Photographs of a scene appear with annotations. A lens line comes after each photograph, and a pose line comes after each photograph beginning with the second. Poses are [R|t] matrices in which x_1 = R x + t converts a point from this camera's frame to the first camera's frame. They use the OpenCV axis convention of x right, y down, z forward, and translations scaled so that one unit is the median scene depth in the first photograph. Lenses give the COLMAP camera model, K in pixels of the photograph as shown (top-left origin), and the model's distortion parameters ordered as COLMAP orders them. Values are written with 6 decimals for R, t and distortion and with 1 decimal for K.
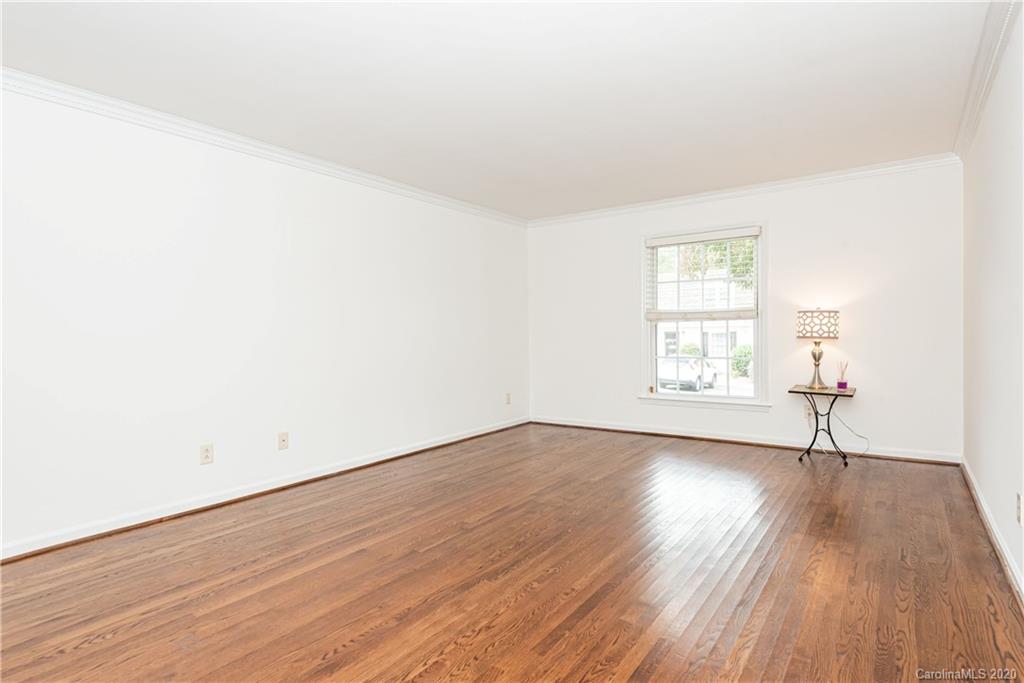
lens RADIAL K [[541.6, 0, 515.3], [0, 541.6, 341.8], [0, 0, 1]] dist [0.025793, -0.004009]
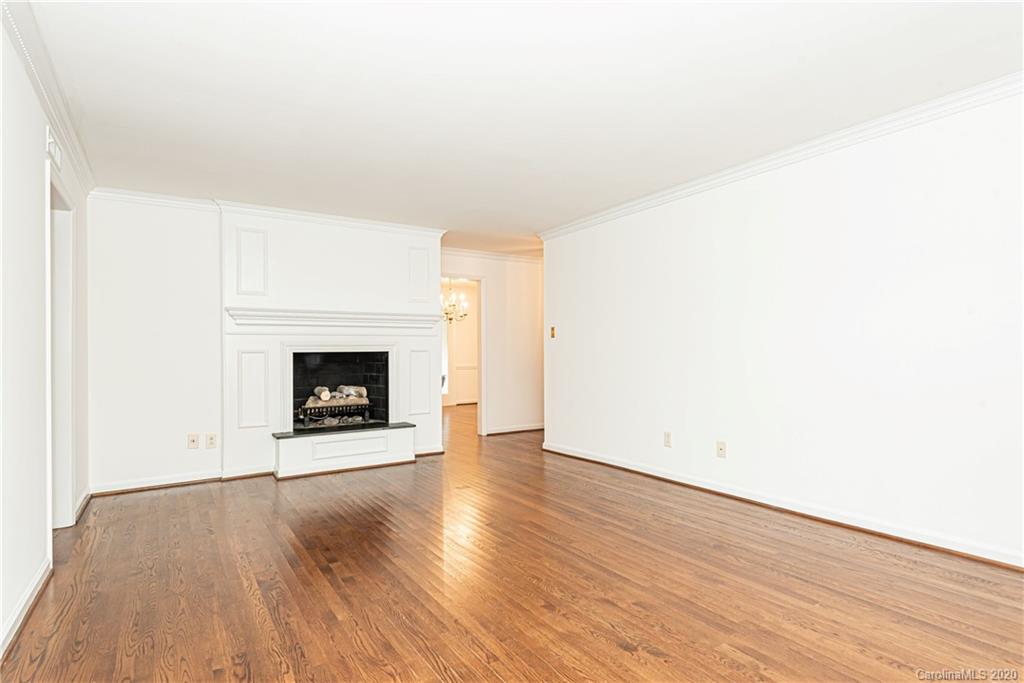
lens RADIAL K [[541.6, 0, 515.8], [0, 541.6, 341.4], [0, 0, 1]] dist [0.025793, -0.004009]
pose [[-0.374770, 0.004000, -0.927109, 0.797482], [-0.001708, 0.999986, 0.005005, -0.034537], [0.927116, 0.003459, -0.374758, 1.182447]]
